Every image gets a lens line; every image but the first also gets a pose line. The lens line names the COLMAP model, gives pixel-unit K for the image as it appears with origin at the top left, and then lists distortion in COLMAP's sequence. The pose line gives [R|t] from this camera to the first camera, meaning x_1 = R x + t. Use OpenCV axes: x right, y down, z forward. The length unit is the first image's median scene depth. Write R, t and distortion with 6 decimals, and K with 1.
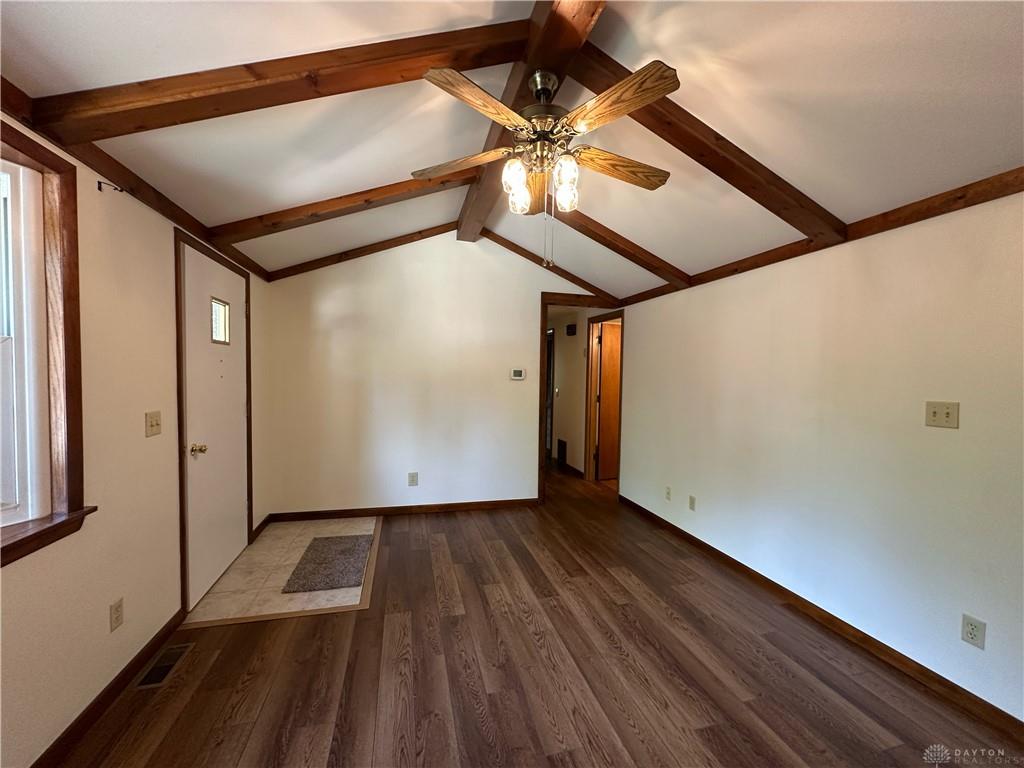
lens RADIAL K [[410.0, 0, 513.5], [0, 410.0, 385.9], [0, 0, 1]] dist [-0.003440, -0.000168]
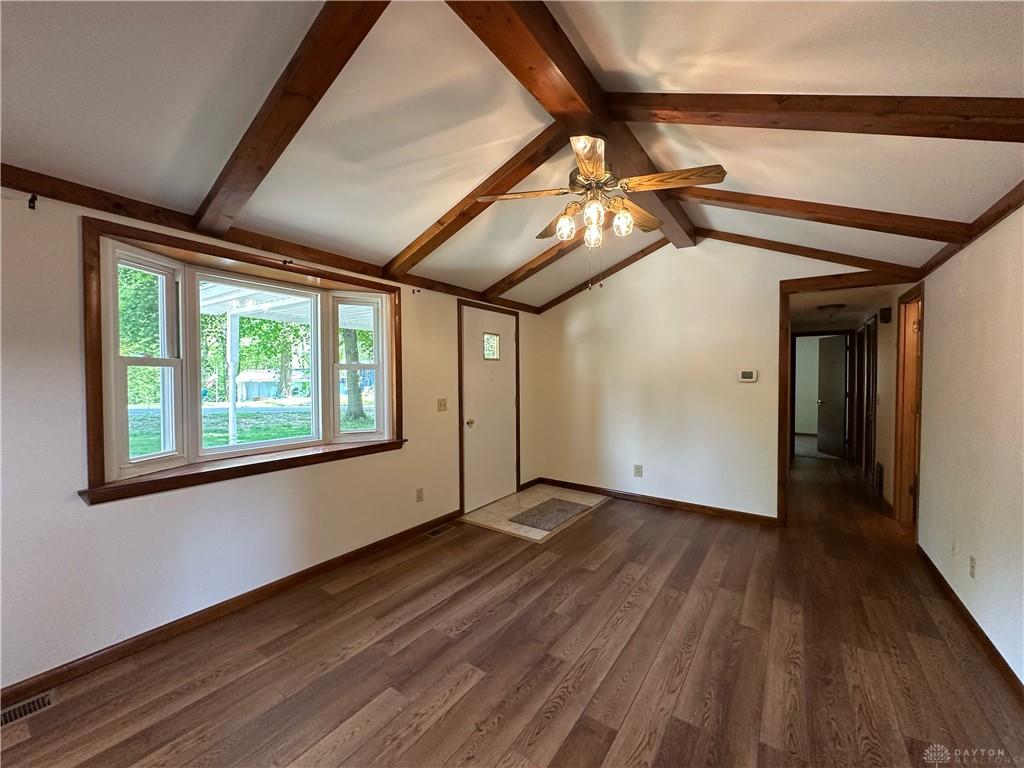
lens RADIAL K [[410.0, 0, 507.0], [0, 410.0, 387.3], [0, 0, 1]] dist [-0.003440, -0.000168]
pose [[0.639864, 0.005538, -0.768468, 0.649340], [-0.012546, 0.999916, -0.003240, 0.011289], [0.768386, 0.011714, 0.639880, 0.002239]]
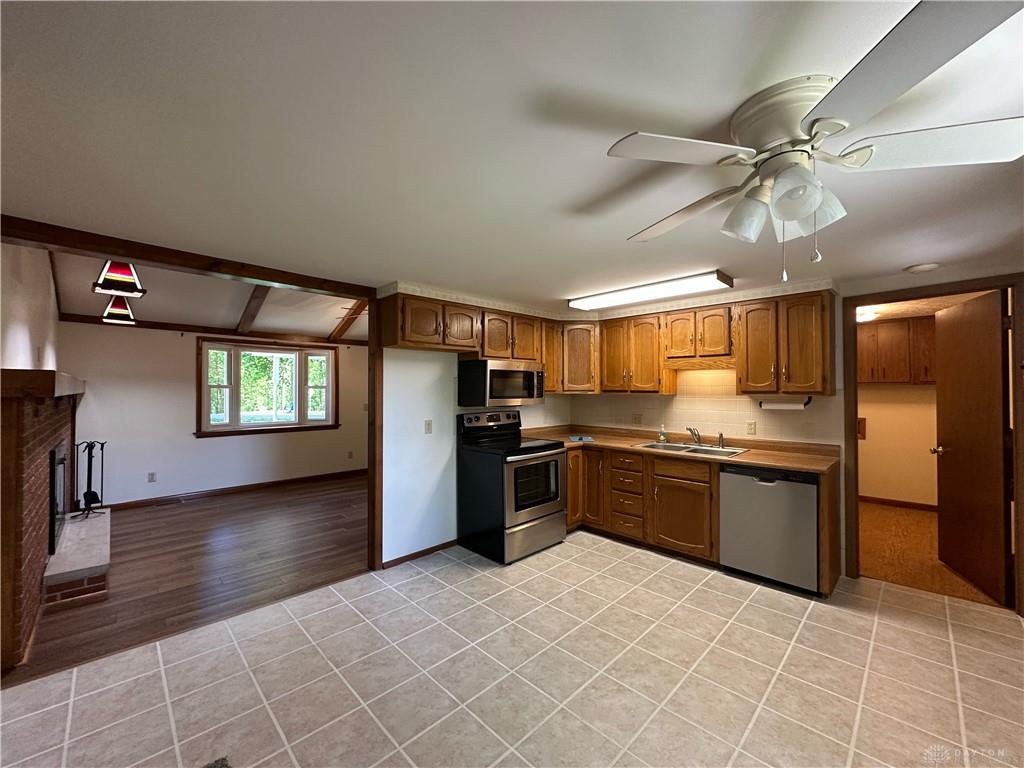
lens RADIAL K [[410.0, 0, 506.0], [0, 410.0, 387.4], [0, 0, 1]] dist [-0.003440, -0.000168]
pose [[0.479085, -0.023602, -0.877451, 2.285683], [-0.013188, 0.999332, -0.034081, 0.023757], [0.877669, 0.027899, 0.478454, 0.293710]]
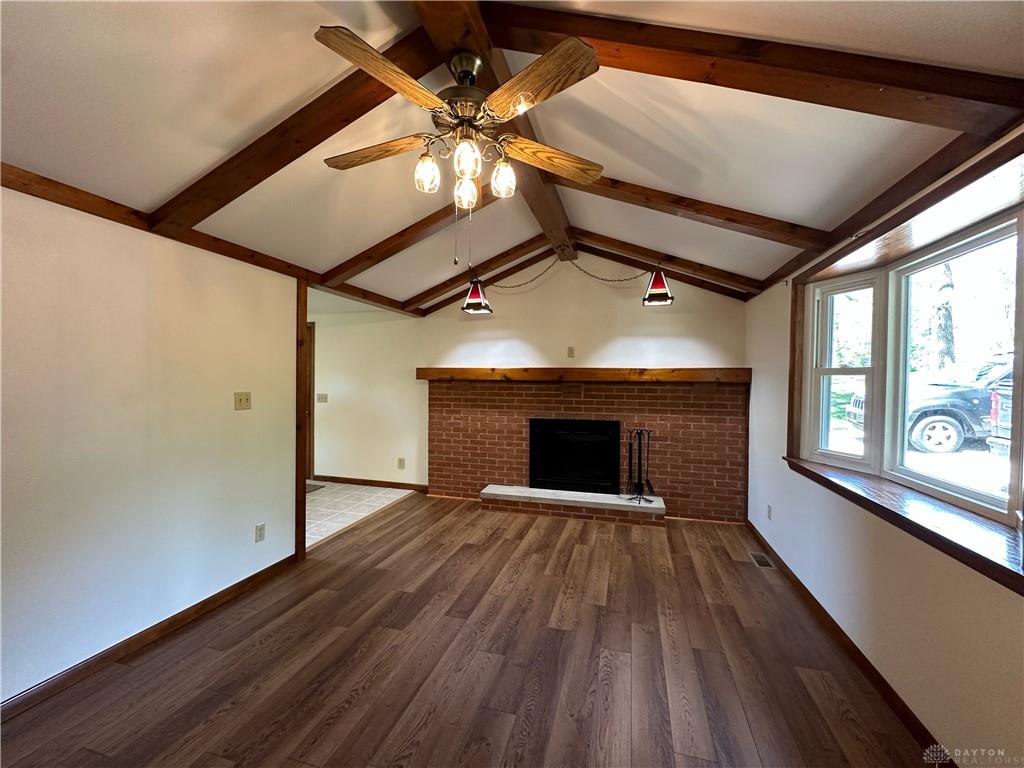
lens RADIAL K [[410.0, 0, 510.5], [0, 410.0, 385.5], [0, 0, 1]] dist [-0.003440, -0.000168]
pose [[-0.853752, -0.030911, 0.519762, -0.388495], [-0.007143, 0.998838, 0.047669, -0.045015], [-0.520631, 0.036985, -0.852980, 1.325643]]
